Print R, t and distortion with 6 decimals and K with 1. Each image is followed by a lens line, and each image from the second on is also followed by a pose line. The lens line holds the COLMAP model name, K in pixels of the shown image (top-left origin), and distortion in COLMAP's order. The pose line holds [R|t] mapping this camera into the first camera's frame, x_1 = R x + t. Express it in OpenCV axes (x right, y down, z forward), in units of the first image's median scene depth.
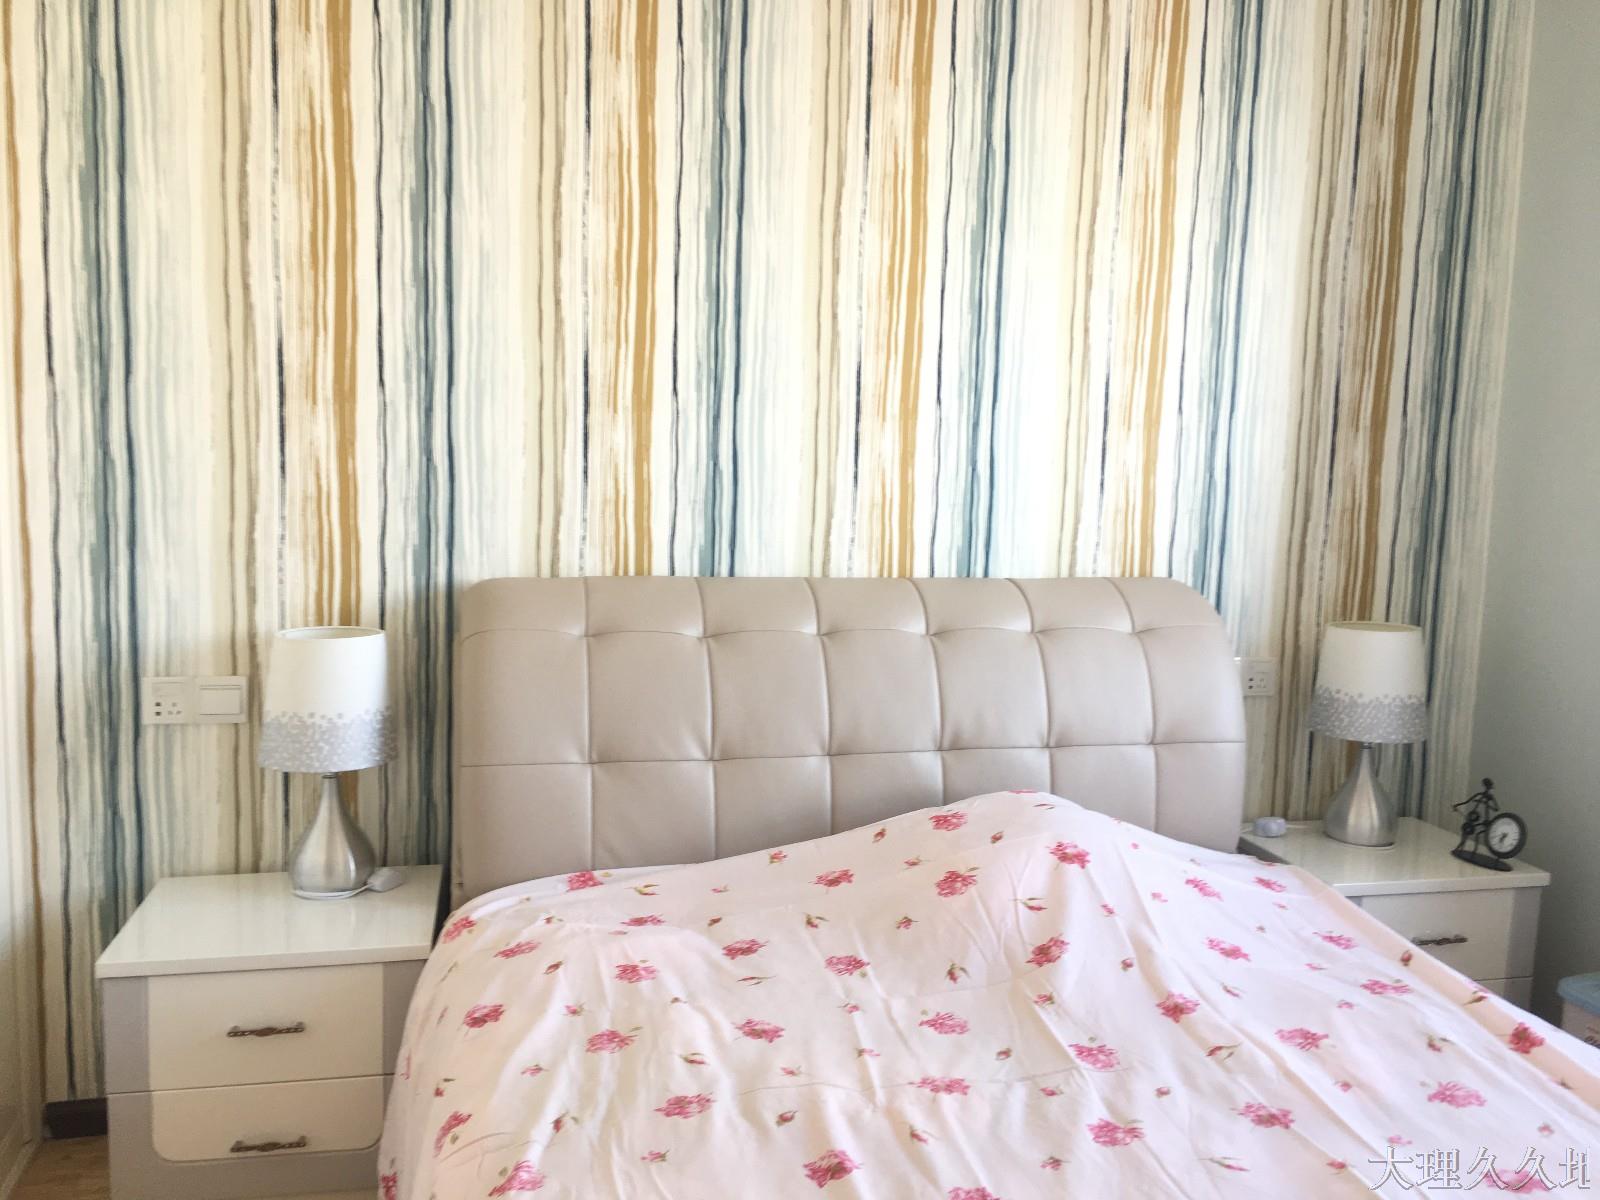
lens RADIAL K [[1356.6, 0, 795.6], [0, 1356.6, 589.8], [0, 0, 1]] dist [0.093858, -0.136155]
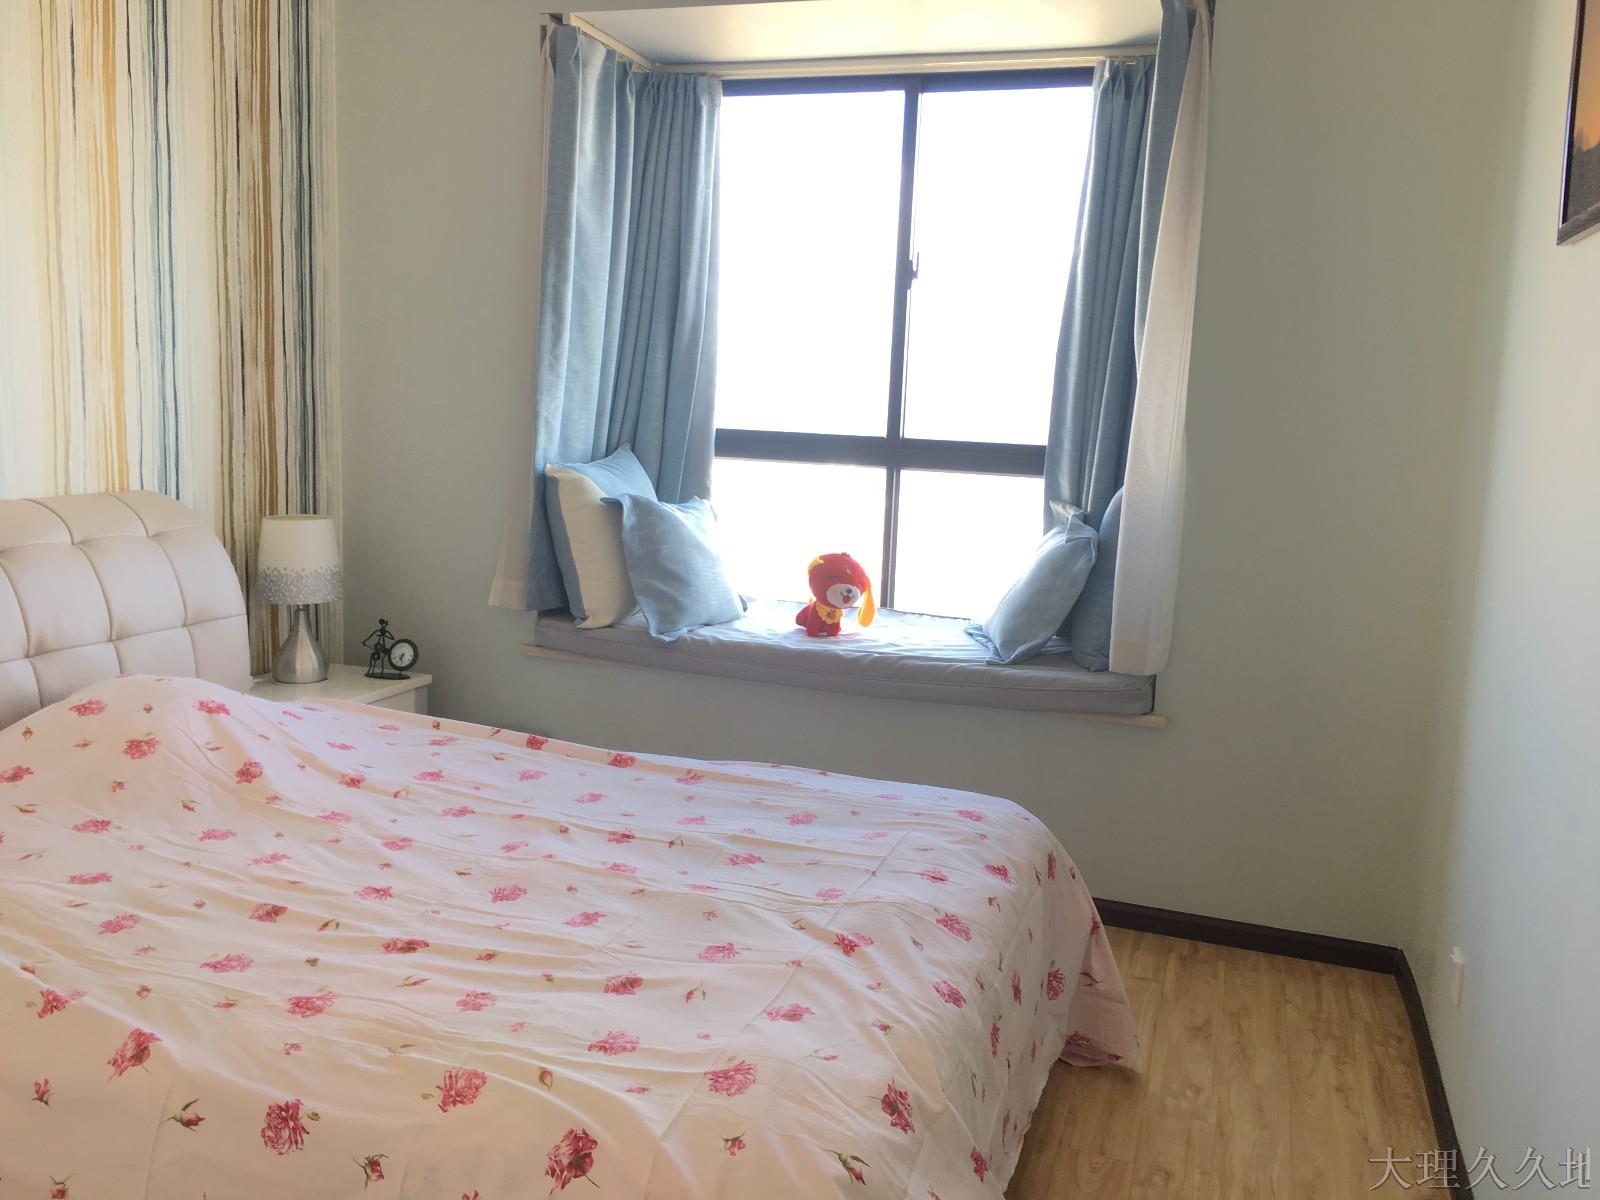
lens RADIAL K [[1348.2, 0, 800.0], [0, 1348.2, 600.0], [0, 0, 1]] dist [0.032361, 0.002895]
pose [[0.533256, -0.131616, 0.835653, -0.462080], [0.073733, 0.991295, 0.109078, -0.001513], [-0.842735, 0.003449, 0.538318, -0.112849]]
